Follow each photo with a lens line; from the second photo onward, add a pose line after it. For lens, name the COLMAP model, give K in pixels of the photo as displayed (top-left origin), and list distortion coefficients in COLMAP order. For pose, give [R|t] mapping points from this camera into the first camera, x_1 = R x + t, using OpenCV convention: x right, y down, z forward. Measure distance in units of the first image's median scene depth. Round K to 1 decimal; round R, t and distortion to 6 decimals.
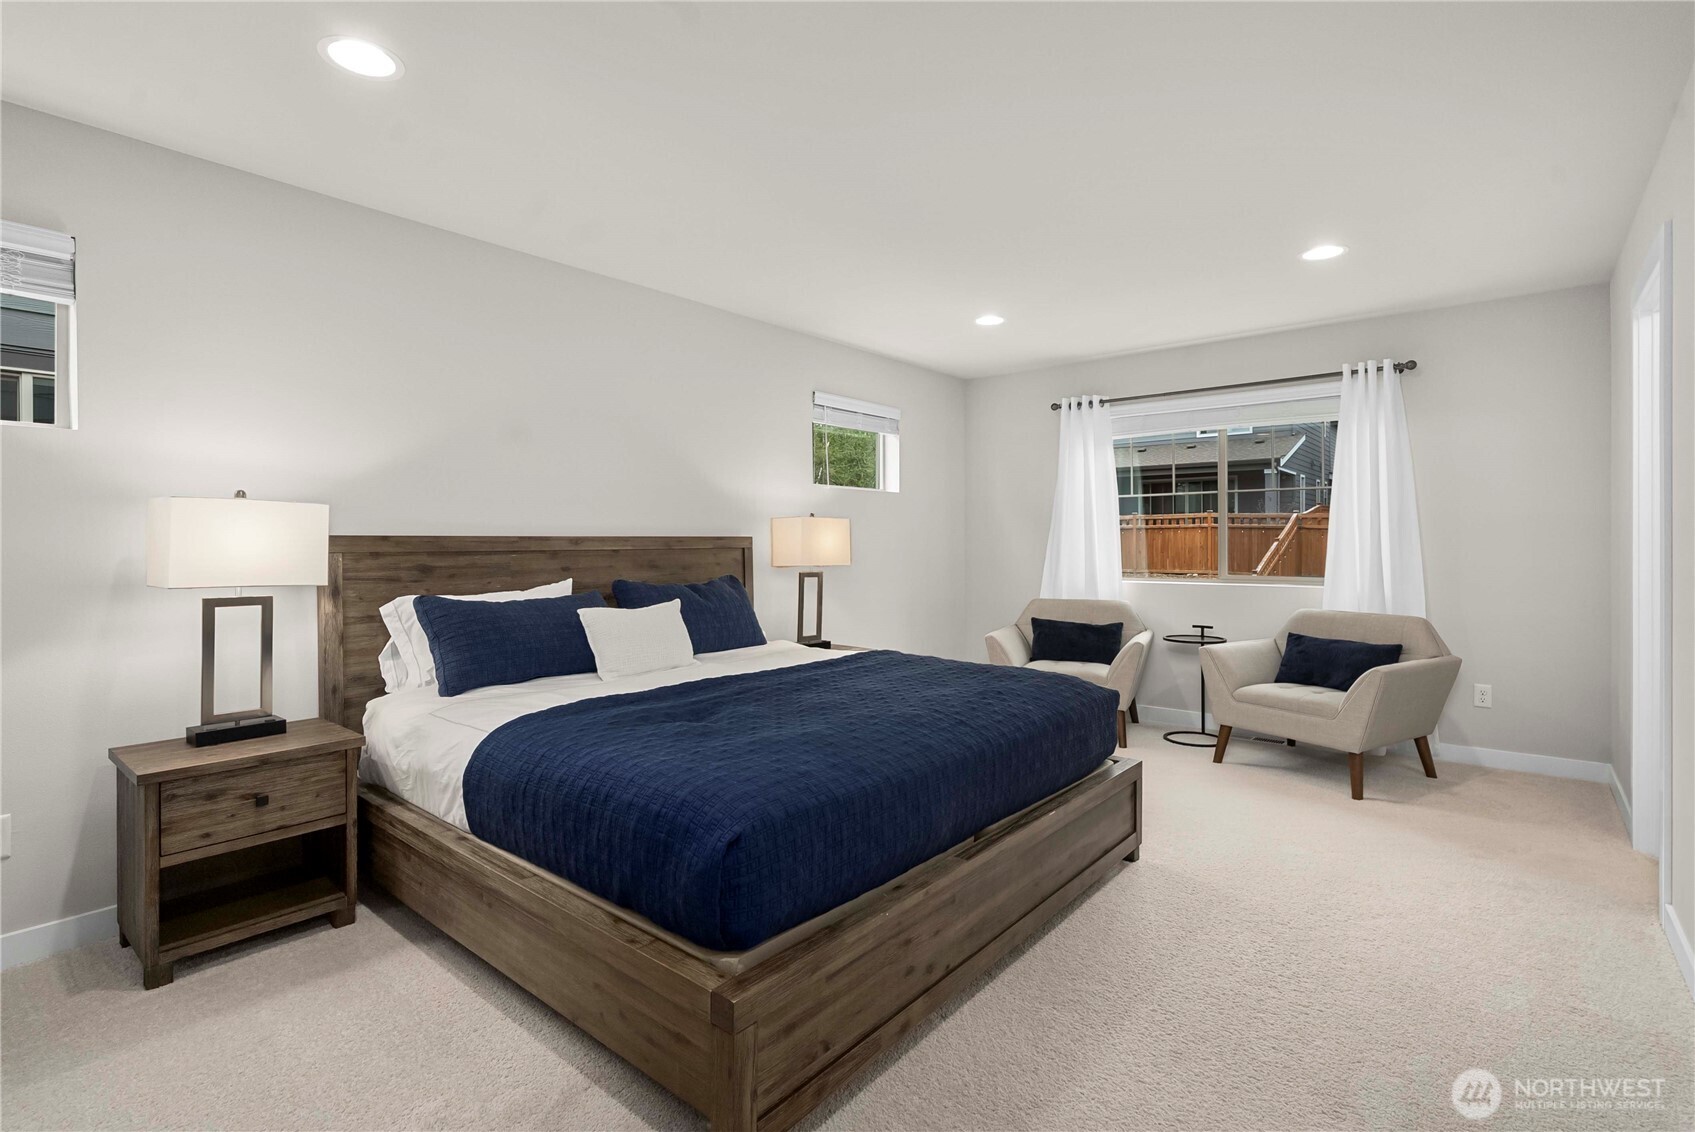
lens RADIAL K [[798.3, 0, 850.1], [0, 798.3, 544.8], [0, 0, 1]] dist [-0.002215, -0.000245]
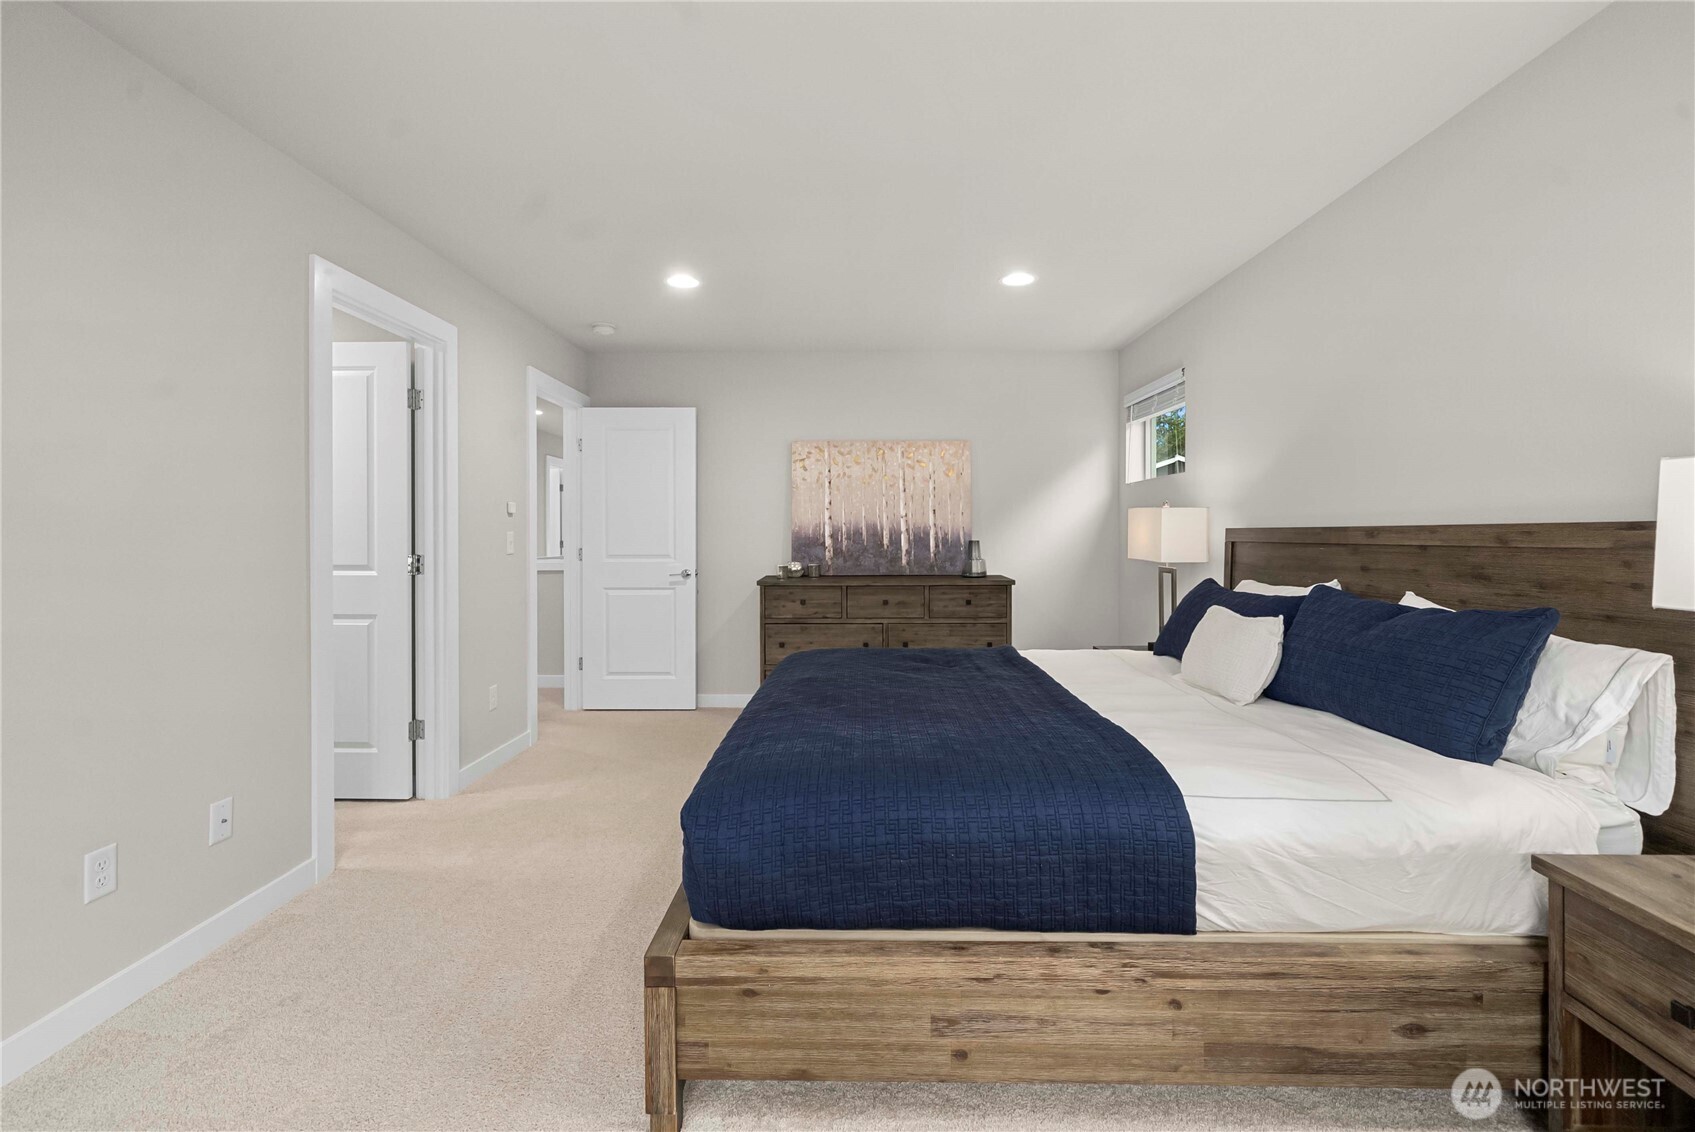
lens RADIAL K [[787.4, 0, 845.3], [0, 787.4, 531.7], [0, 0, 1]] dist [0.000385, 0.000377]
pose [[-0.782227, 0.005938, -0.622965, 0.245841], [0.005393, 0.999982, 0.002761, -0.004853], [0.622970, -0.001200, -0.782245, 0.612664]]
